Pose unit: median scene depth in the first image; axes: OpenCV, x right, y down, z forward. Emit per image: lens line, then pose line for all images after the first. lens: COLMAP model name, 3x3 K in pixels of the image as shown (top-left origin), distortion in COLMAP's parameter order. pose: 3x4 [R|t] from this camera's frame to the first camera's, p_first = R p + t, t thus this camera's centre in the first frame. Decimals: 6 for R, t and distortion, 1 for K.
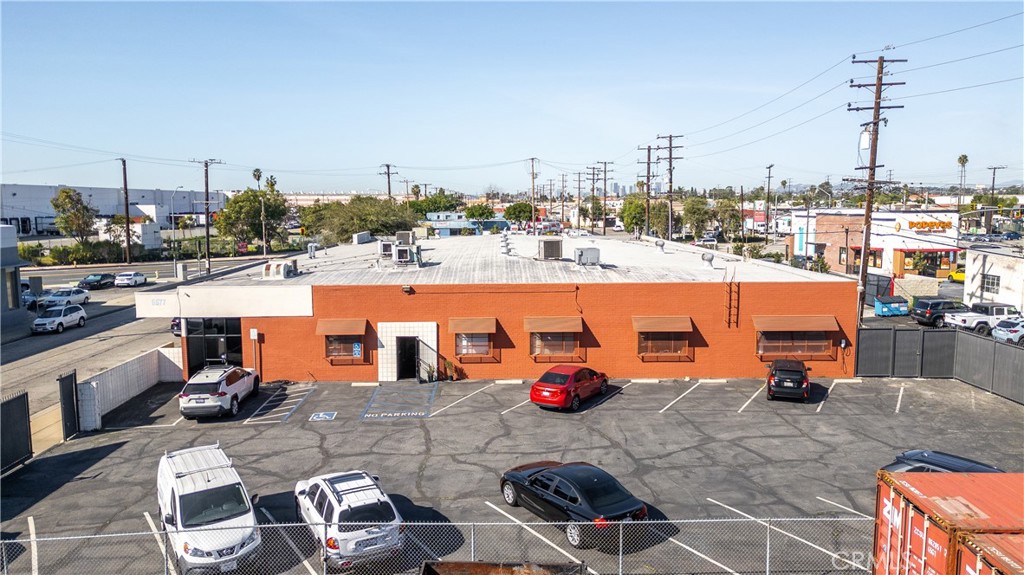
lens RADIAL K [[723.8, 0, 512.0], [0, 723.8, 287.5], [0, 0, 1]] dist [0.062866, -0.060297]
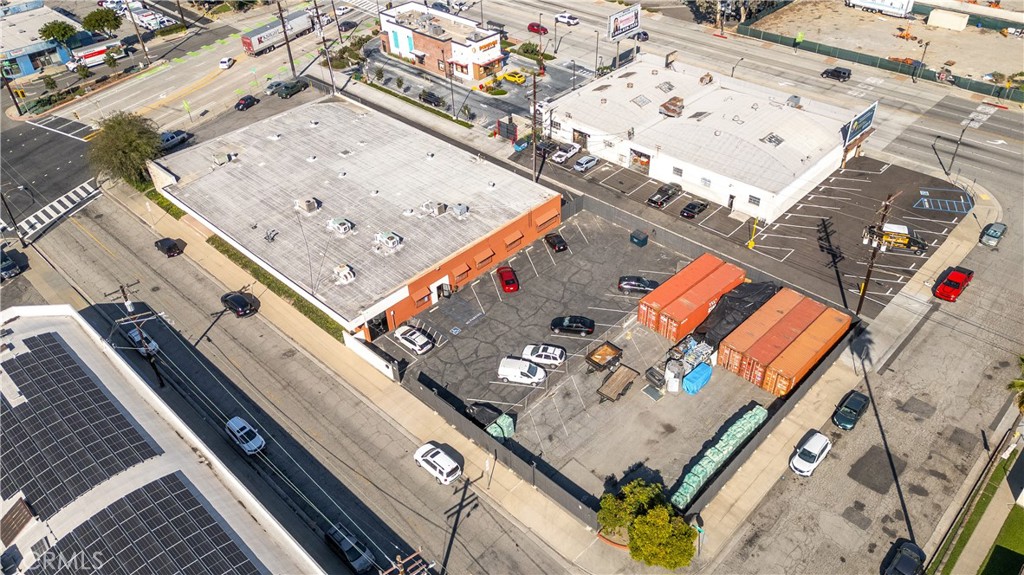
lens RADIAL K [[743.8, 0, 512.6], [0, 743.8, 300.7], [0, 0, 1]] dist [0.079191, -0.066645]
pose [[0.711743, -0.457764, 0.532798, -1.330927], [0.114021, 0.823726, 0.555404, -1.253154], [-0.693124, -0.334555, 0.638477, -0.793732]]
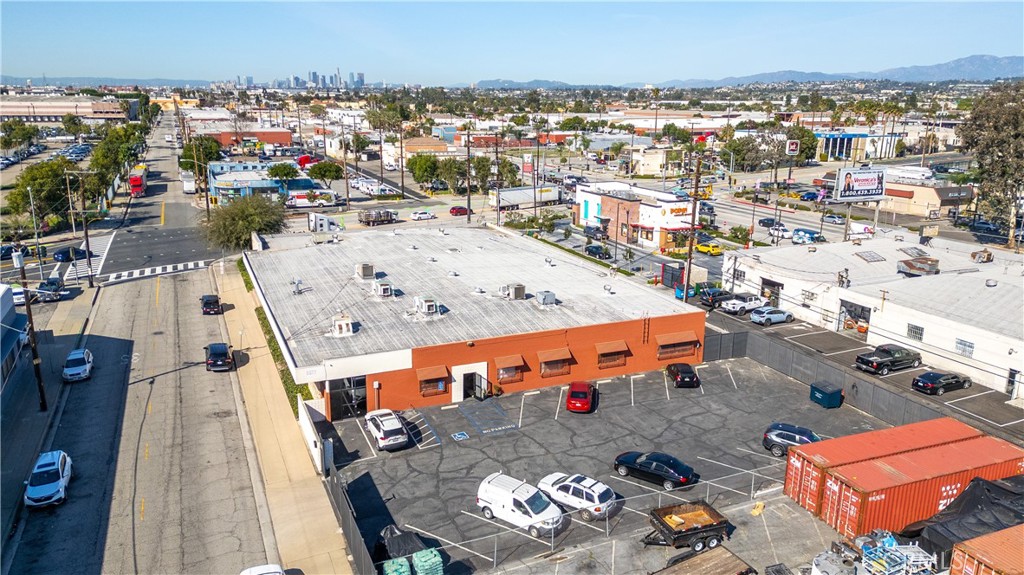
lens RADIAL K [[744.2, 0, 512.0], [0, 744.2, 287.5], [0, 0, 1]] dist [0.060671, -0.067865]
pose [[0.924746, -0.081661, 0.371720, -0.643082], [0.030749, 0.989548, 0.140891, -0.339573], [-0.379340, -0.118858, 0.917591, -0.492690]]
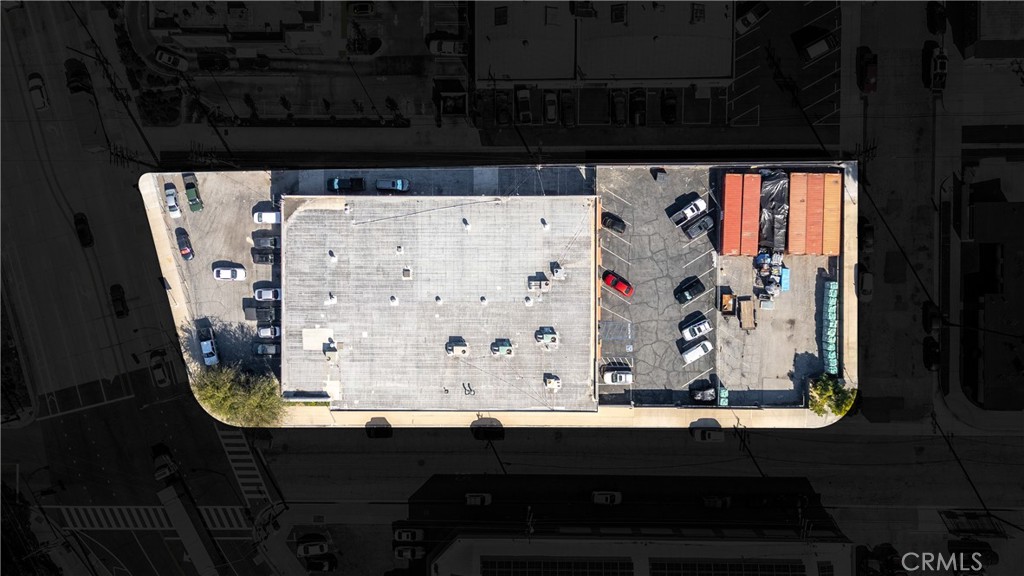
lens RADIAL K [[743.8, 0, 512.6], [0, 743.8, 301.2], [0, 0, 1]] dist [0.079191, -0.066645]
pose [[0.025726, -0.999653, -0.005710, 0.007030], [0.142328, -0.001991, 0.989818, -3.379720], [-0.989485, -0.026277, 0.142227, 0.898381]]
